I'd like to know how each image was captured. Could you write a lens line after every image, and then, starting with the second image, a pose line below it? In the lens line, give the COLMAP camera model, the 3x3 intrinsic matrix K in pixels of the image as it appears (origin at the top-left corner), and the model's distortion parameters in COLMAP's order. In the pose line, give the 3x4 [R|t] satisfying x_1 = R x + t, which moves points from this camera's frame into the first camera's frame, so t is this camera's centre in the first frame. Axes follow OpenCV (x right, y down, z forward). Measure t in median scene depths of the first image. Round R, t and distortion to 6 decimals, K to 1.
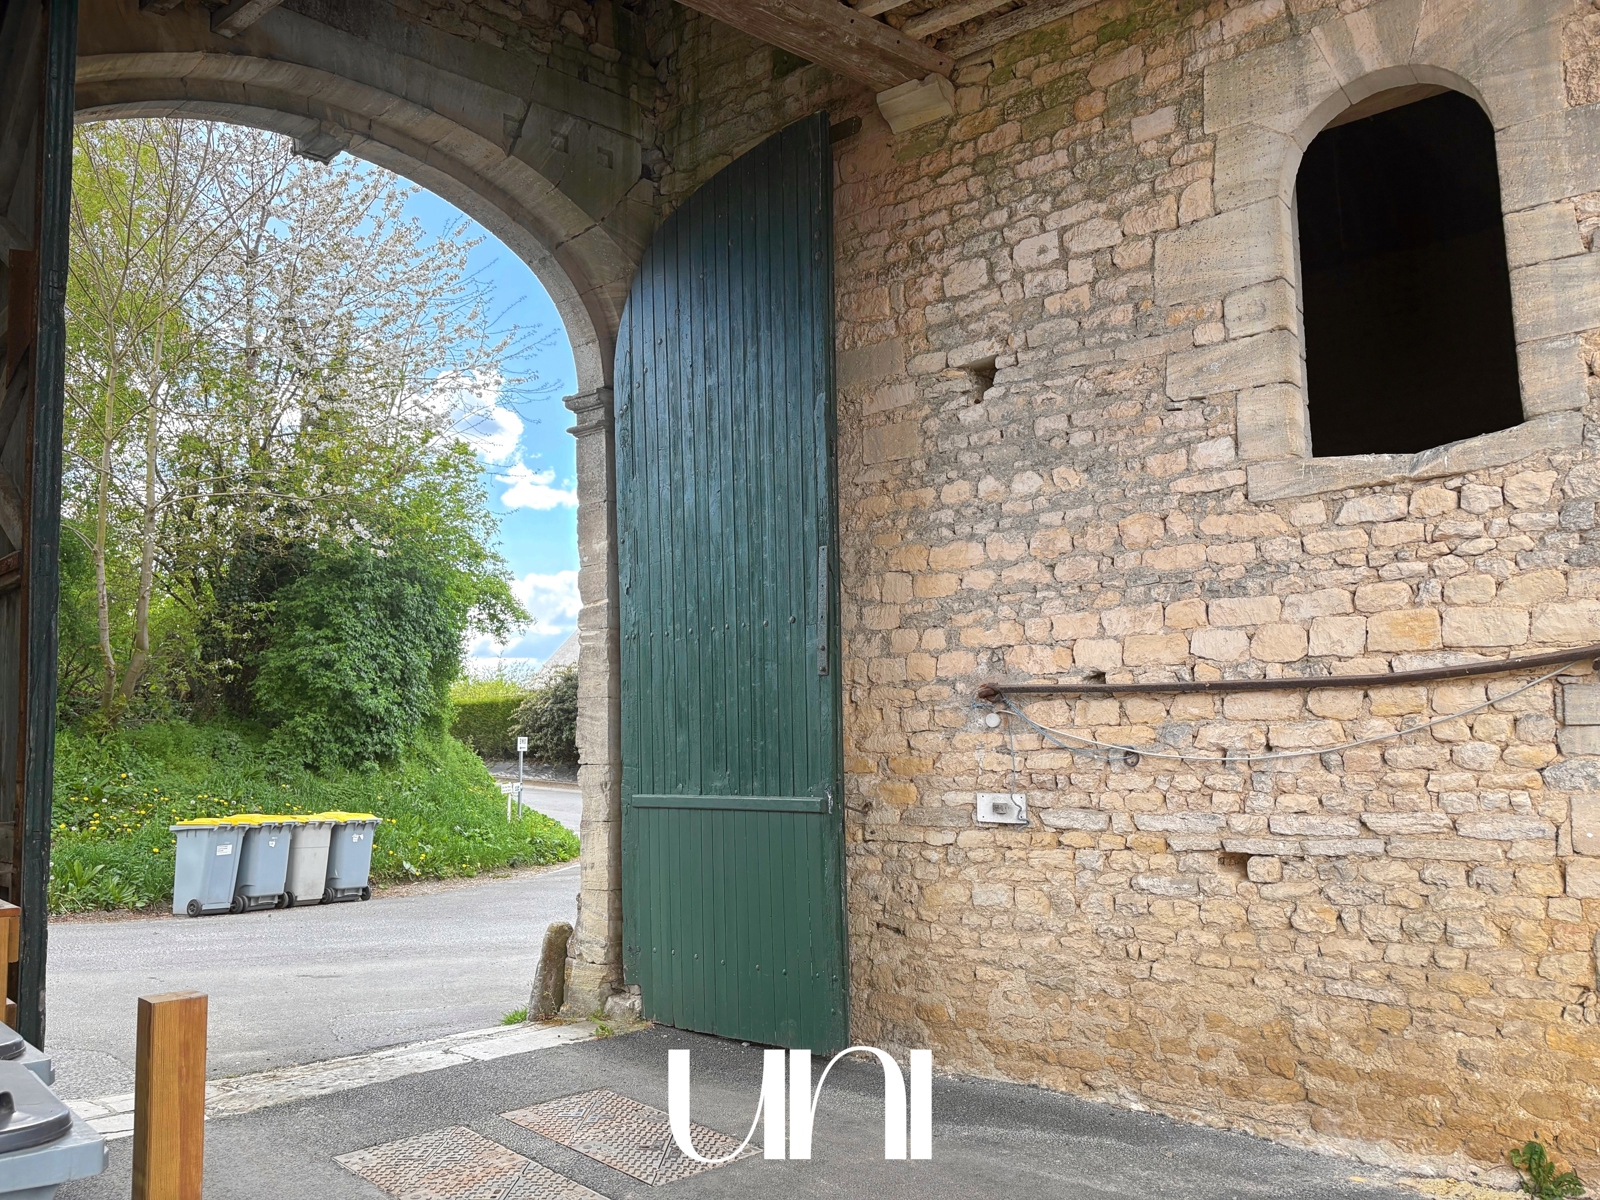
lens RADIAL K [[1206.5, 0, 804.2], [0, 1206.5, 605.7], [0, 0, 1]] dist [0.055636, -0.052265]
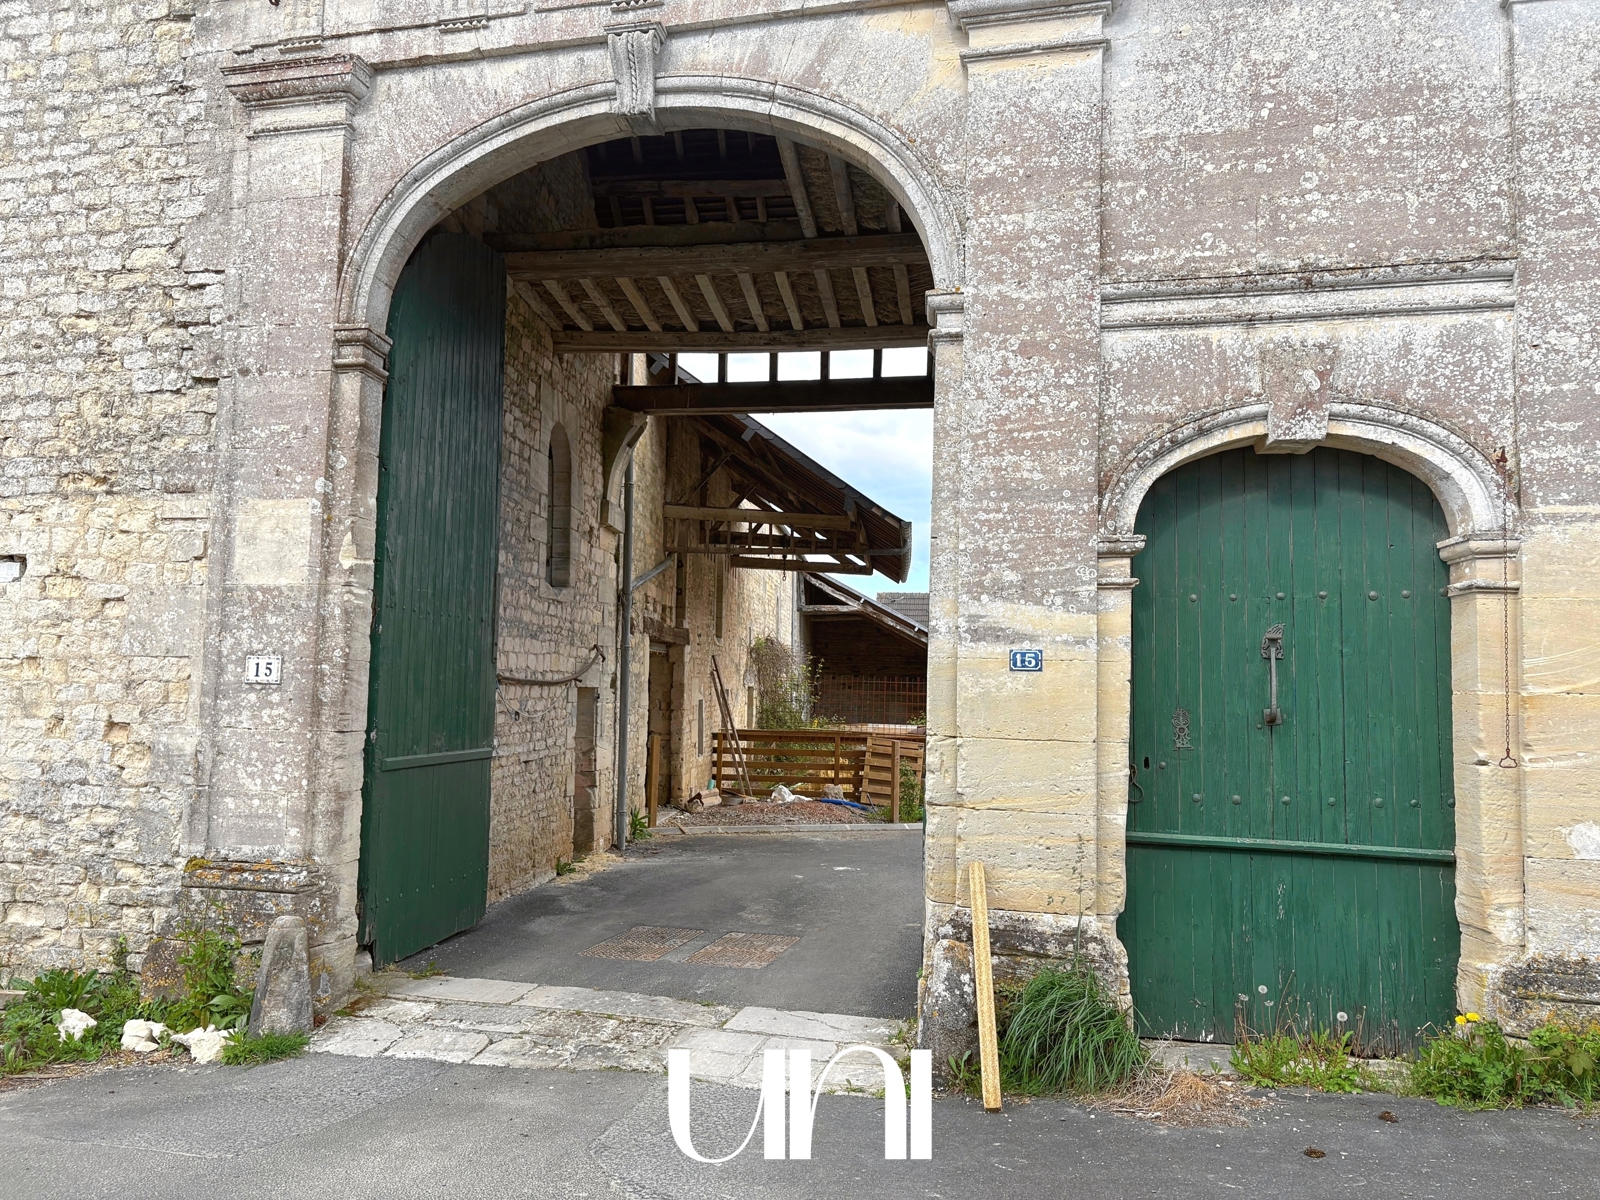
lens RADIAL K [[1206.5, 0, 794.7], [0, 1206.5, 597.5], [0, 0, 1]] dist [0.055636, -0.052265]
pose [[-0.551004, 0.070969, 0.831480, -1.398812], [-0.107464, 0.982047, -0.155034, 0.167661], [-0.827554, -0.174779, -0.533485, 1.501174]]
